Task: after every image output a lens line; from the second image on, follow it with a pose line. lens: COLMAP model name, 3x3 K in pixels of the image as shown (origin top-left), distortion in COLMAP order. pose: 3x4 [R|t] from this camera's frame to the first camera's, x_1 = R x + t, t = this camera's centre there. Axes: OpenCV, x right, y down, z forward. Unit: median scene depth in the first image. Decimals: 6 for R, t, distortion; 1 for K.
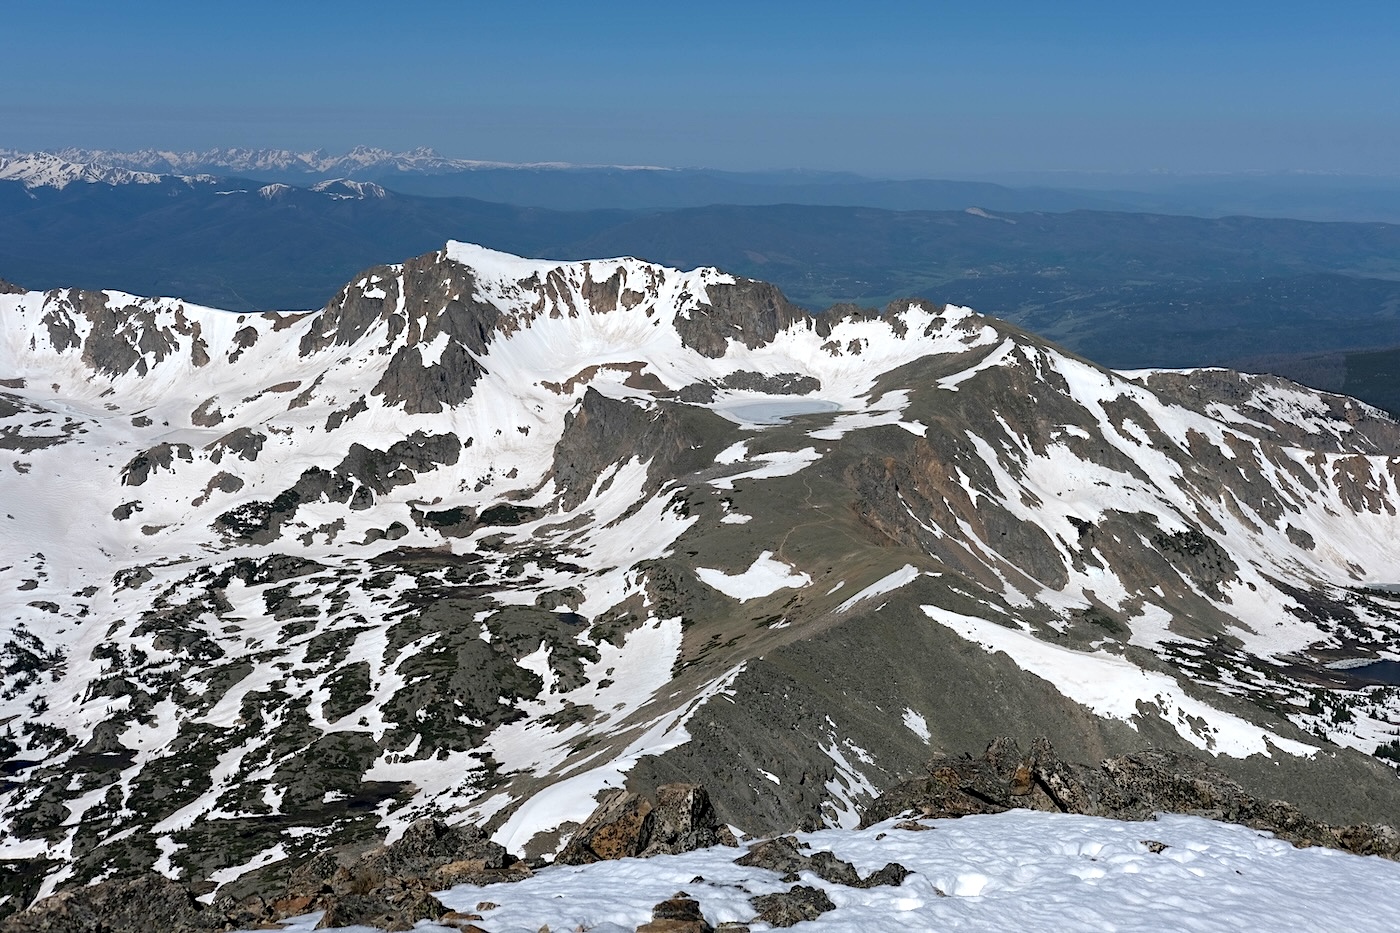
lens RADIAL K [[2082.4, 0, 688.1], [0, 2082.4, 464.9], [0, 0, 1]] dist [-0.013225, 0.000000]
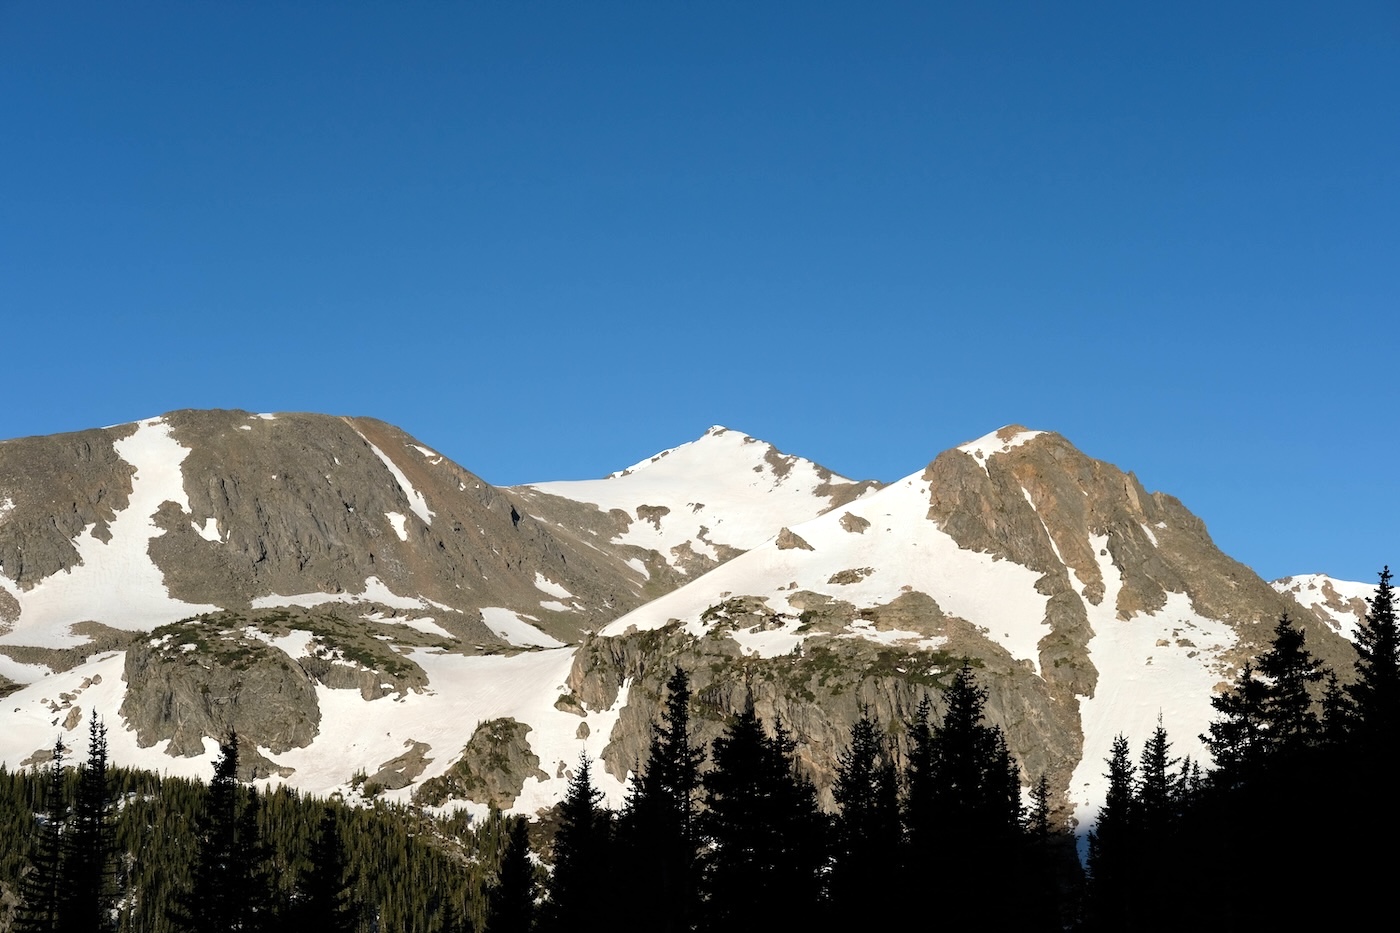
lens RADIAL K [[2082.4, 0, 705.4], [0, 2082.4, 465.6], [0, 0, 1]] dist [-0.013225, 0.000000]
pose [[0.977887, -0.038894, -0.205485, -0.377488], [-0.031845, 0.943404, -0.330114, 0.180991], [0.206695, 0.329358, 0.921304, 0.261224]]
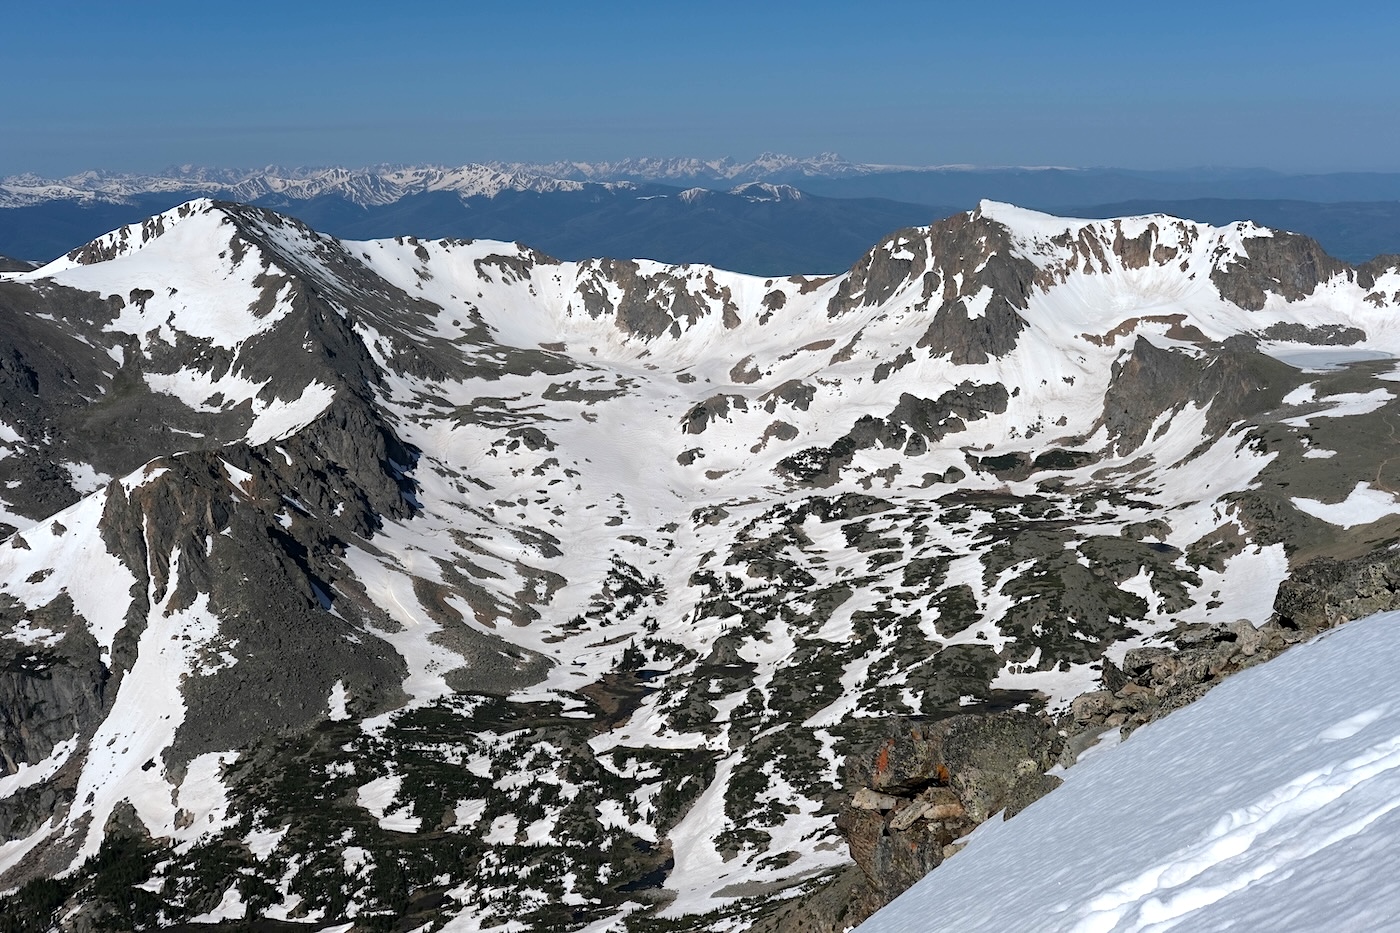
lens RADIAL K [[2082.4, 0, 710.3], [0, 2082.4, 462.3], [0, 0, 1]] dist [-0.013225, 0.000000]
pose [[0.983815, 0.001830, -0.179177, -0.069354], [-0.002498, 0.999991, -0.003505, 0.027486], [0.179169, 0.003896, 0.983811, -0.030638]]
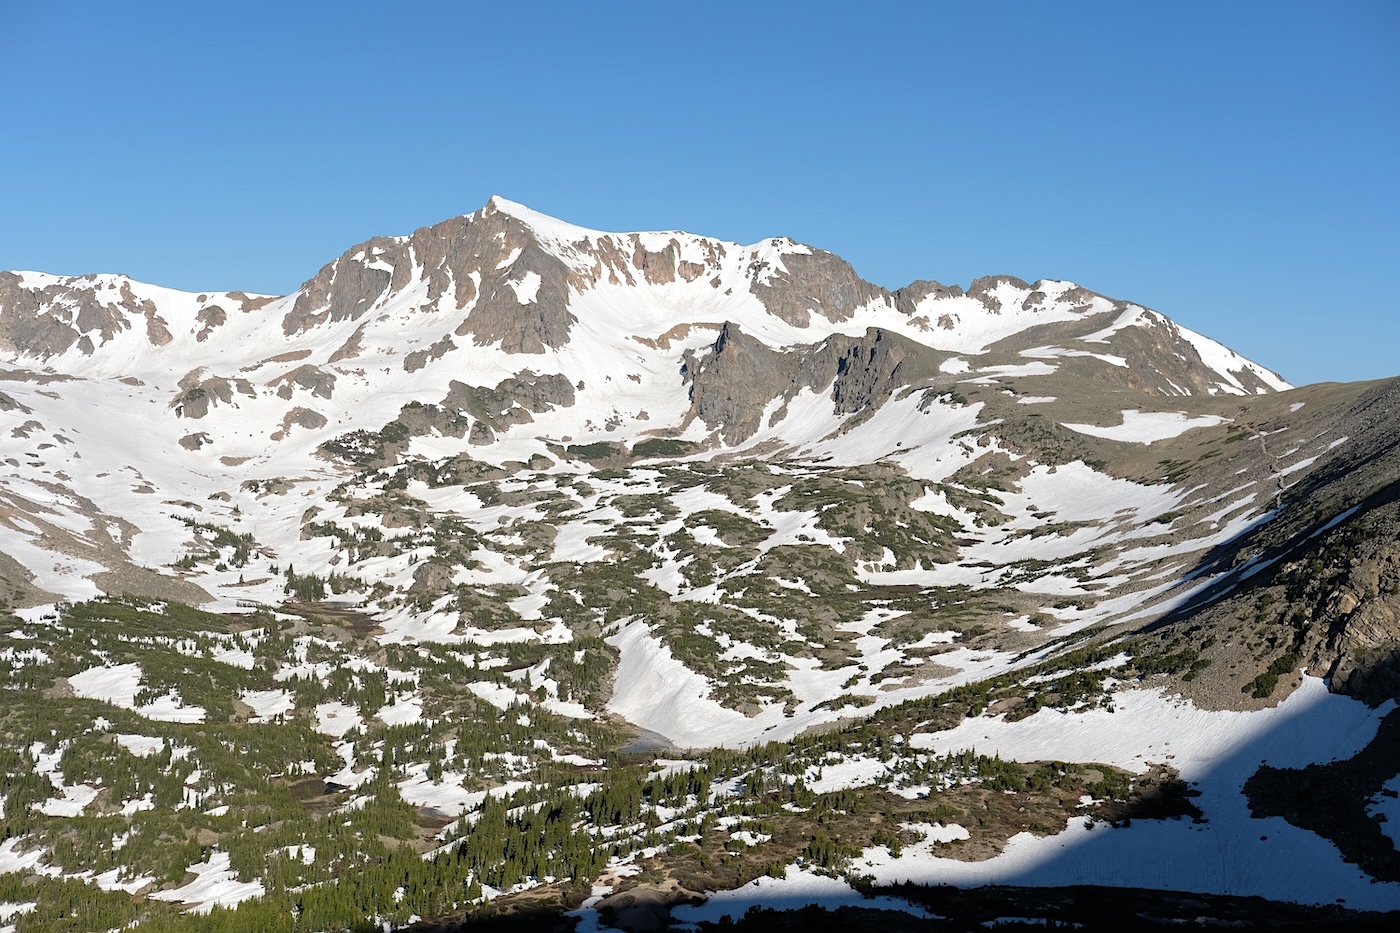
lens RADIAL K [[2082.4, 0, 693.3], [0, 2082.4, 471.7], [0, 0, 1]] dist [-0.013225, 0.000000]
pose [[0.971395, 0.027086, 0.235919, -0.263754], [0.002764, 0.992117, -0.125287, 0.134443], [-0.237453, 0.122355, 0.963662, 0.147563]]
